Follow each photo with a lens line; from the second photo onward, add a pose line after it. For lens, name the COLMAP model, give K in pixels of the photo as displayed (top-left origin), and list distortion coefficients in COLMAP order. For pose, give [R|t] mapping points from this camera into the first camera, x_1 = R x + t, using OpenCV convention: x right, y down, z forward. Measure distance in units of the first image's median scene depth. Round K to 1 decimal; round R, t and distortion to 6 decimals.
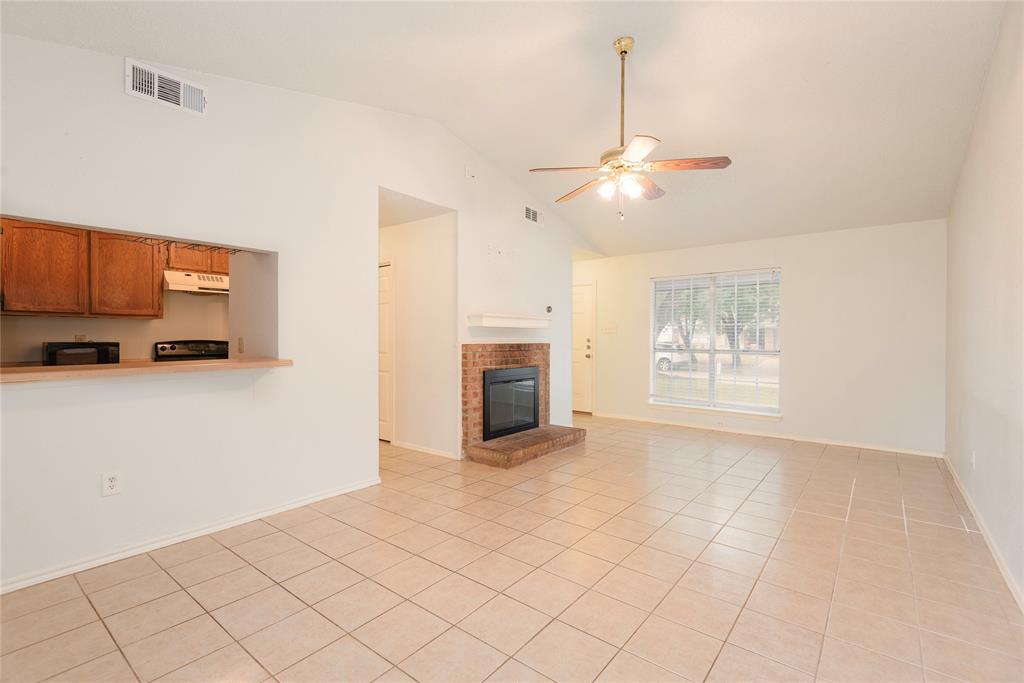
lens RADIAL K [[458.6, 0, 512.0], [0, 458.6, 341.5], [0, 0, 1]] dist [0.029800, -0.018517]
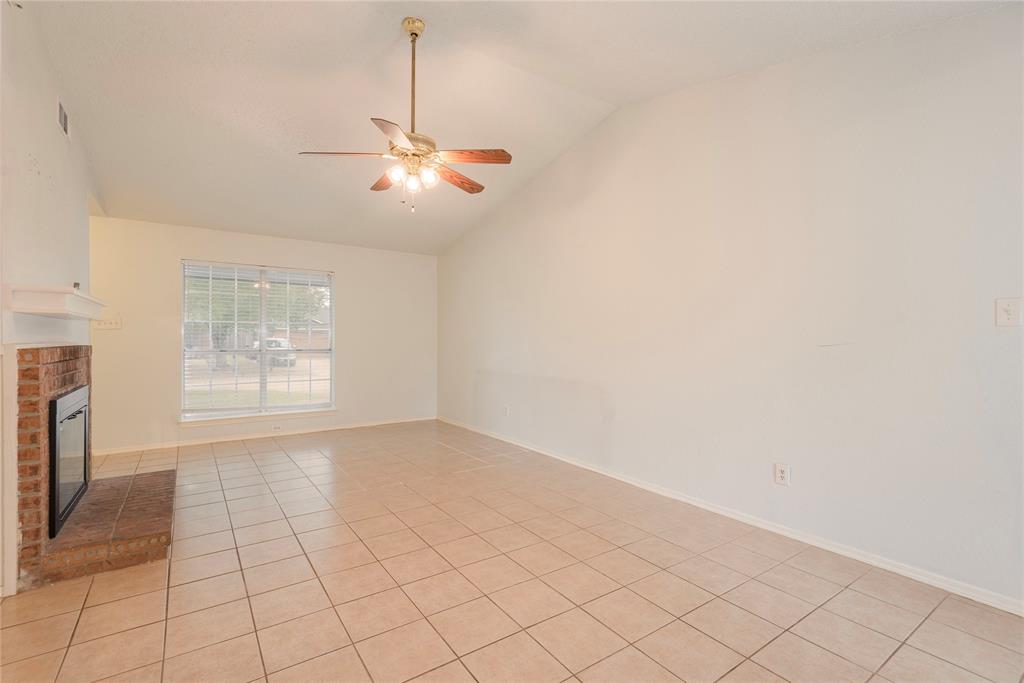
lens RADIAL K [[458.6, 0, 512.0], [0, 458.6, 341.5], [0, 0, 1]] dist [0.029800, -0.018517]
pose [[0.288051, -0.006883, 0.957590, -0.410562], [0.004493, 0.999973, 0.005836, -0.002511], [-0.957604, 0.002621, 0.288074, 0.362431]]
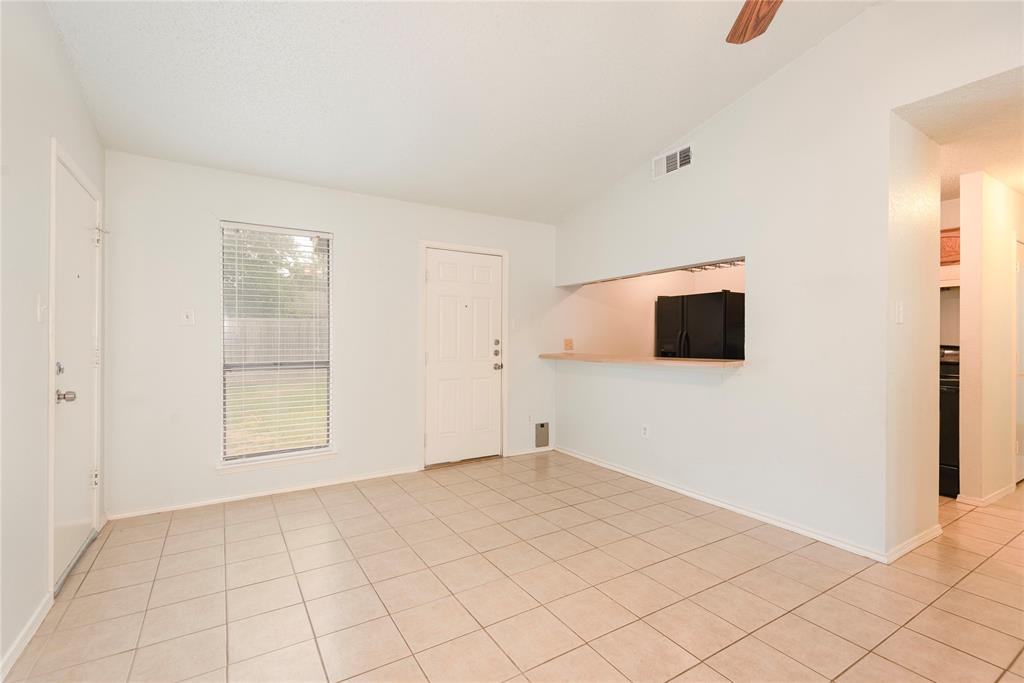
lens RADIAL K [[458.6, 0, 512.0], [0, 458.6, 341.5], [0, 0, 1]] dist [0.029800, -0.018517]
pose [[-0.337585, 0.000278, -0.941295, 0.414772], [-0.013028, 0.999903, 0.004967, -0.002569], [0.941205, 0.013940, -0.337549, 0.586206]]
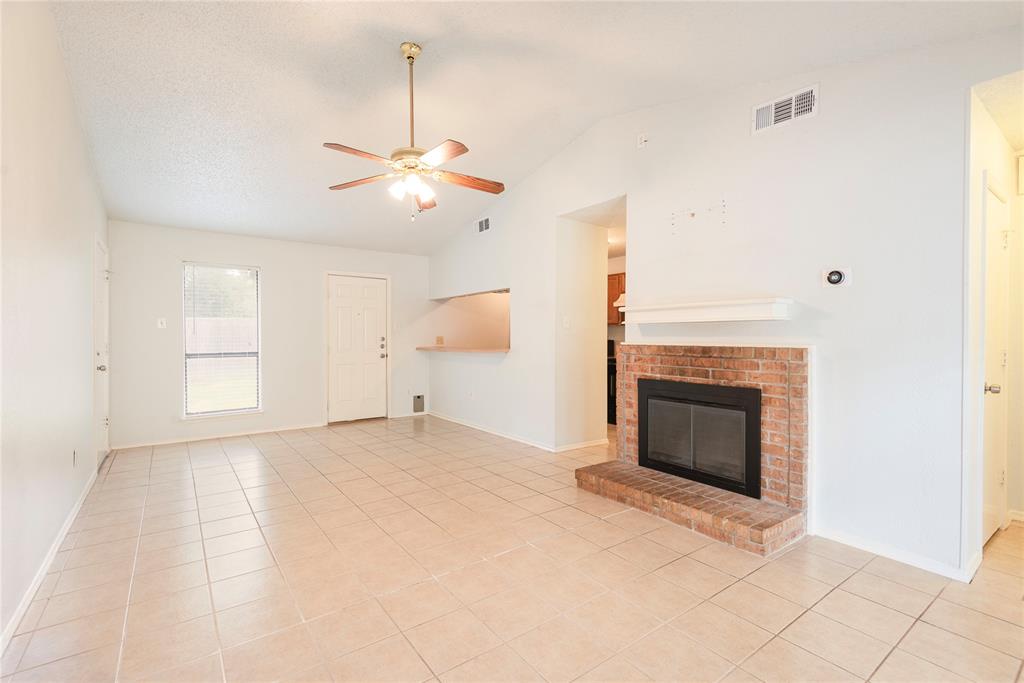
lens RADIAL K [[458.6, 0, 512.0], [0, 458.6, 341.5], [0, 0, 1]] dist [0.029800, -0.018517]
pose [[-0.261451, 0.007849, -0.965185, 0.786182], [-0.010098, 0.999890, 0.010867, -0.007278], [0.965164, 0.012588, -0.261343, 1.001458]]
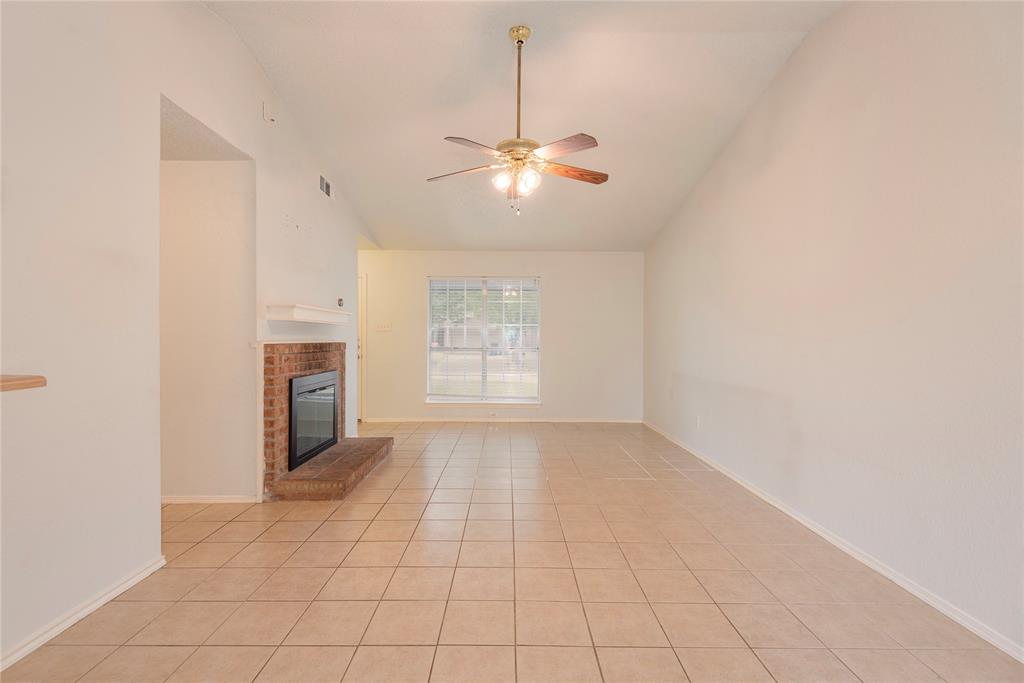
lens RADIAL K [[458.6, 0, 512.0], [0, 458.6, 341.5], [0, 0, 1]] dist [0.029800, -0.018517]
pose [[0.778522, -0.003624, 0.627607, -0.257732], [0.002111, 0.999993, 0.003156, 0.000060], [-0.627614, -0.001132, 0.778524, 0.171398]]
